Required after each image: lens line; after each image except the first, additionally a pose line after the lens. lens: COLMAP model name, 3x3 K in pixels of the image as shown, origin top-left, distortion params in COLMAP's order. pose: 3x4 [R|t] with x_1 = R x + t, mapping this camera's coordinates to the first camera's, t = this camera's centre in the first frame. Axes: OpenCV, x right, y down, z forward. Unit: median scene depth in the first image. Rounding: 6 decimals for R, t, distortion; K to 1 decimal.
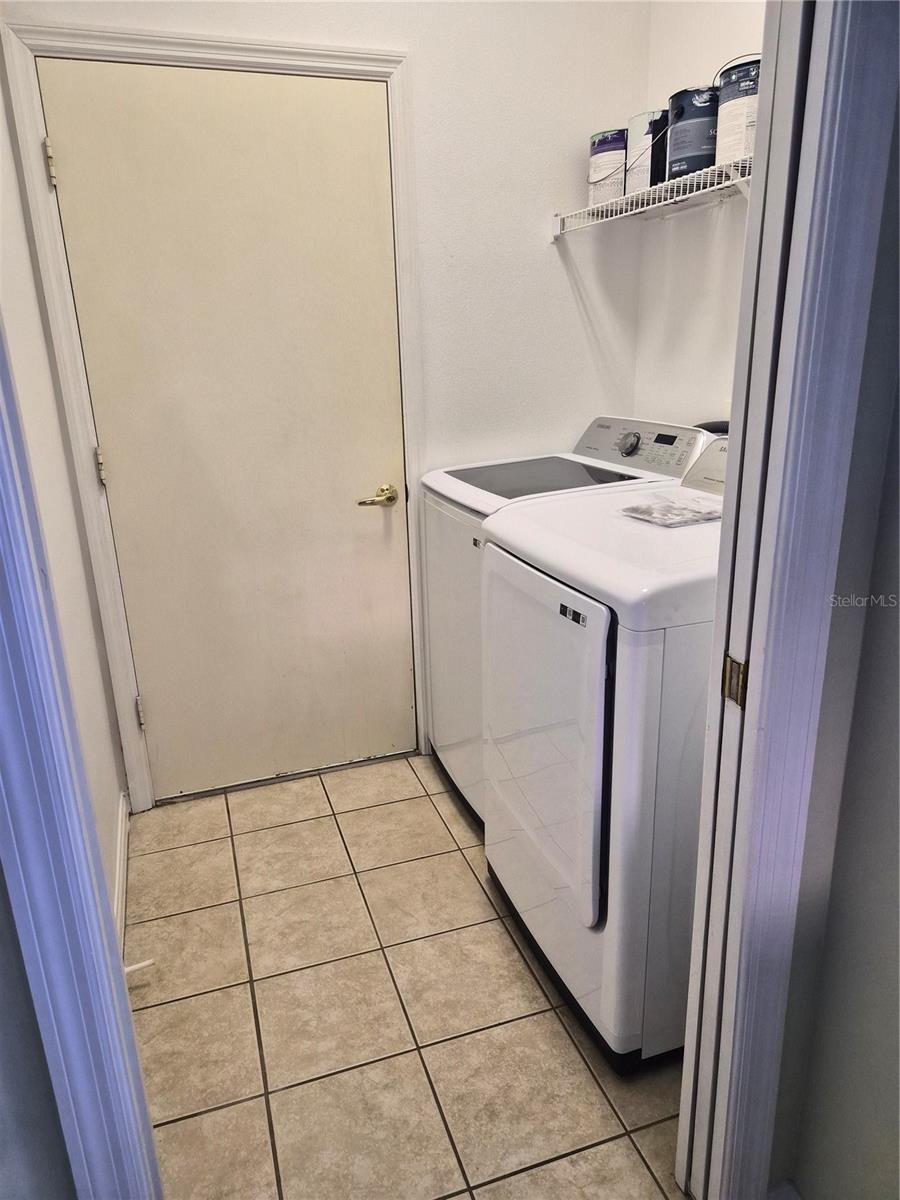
lens RADIAL K [[813.2, 0, 440.5], [0, 813.2, 621.4], [0, 0, 1]] dist [0.063043, -0.059233]
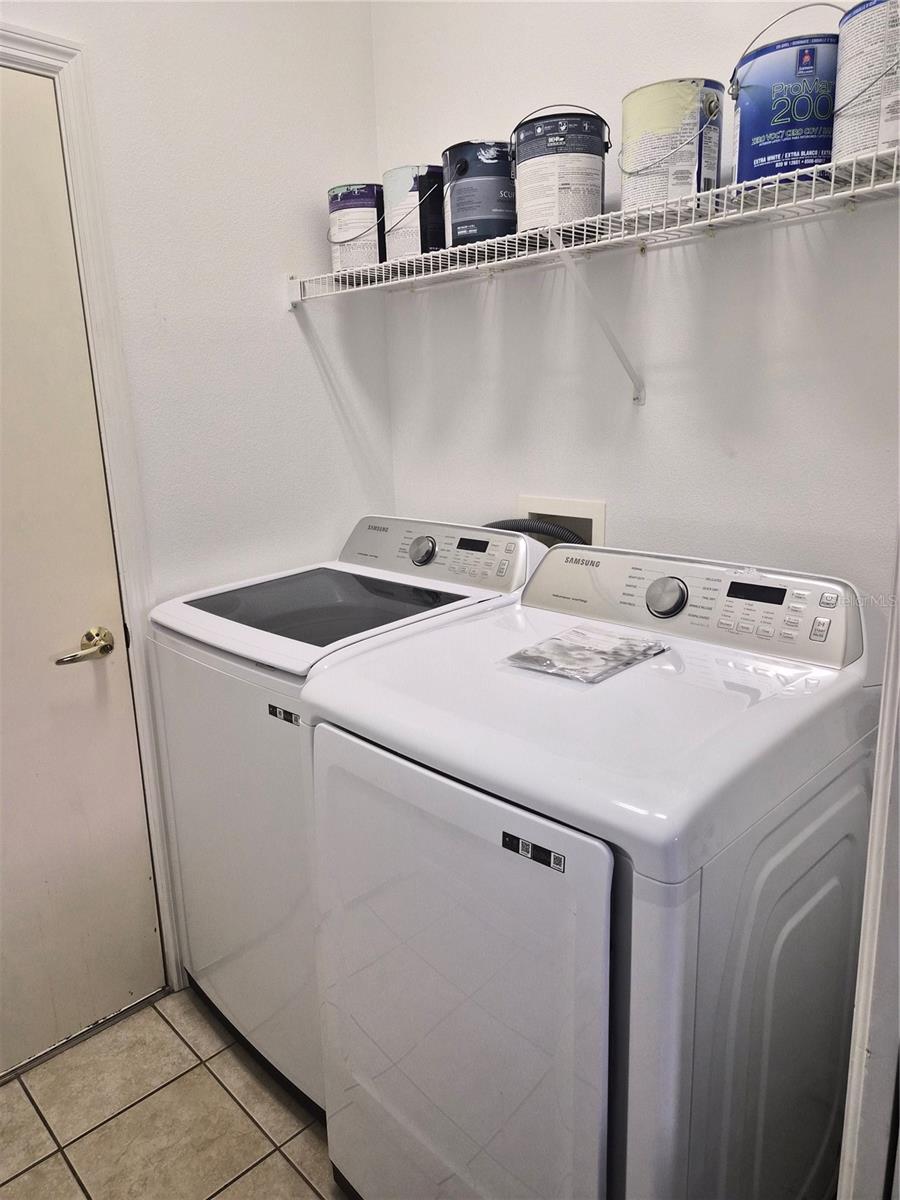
lens RADIAL K [[813.2, 0, 452.3], [0, 813.2, 597.8], [0, 0, 1]] dist [0.063043, -0.059233]
pose [[0.897868, -0.097224, 0.429396, -0.103904], [0.141947, 0.987157, -0.073300, -0.112320], [-0.416754, 0.126765, 0.900137, 0.273402]]
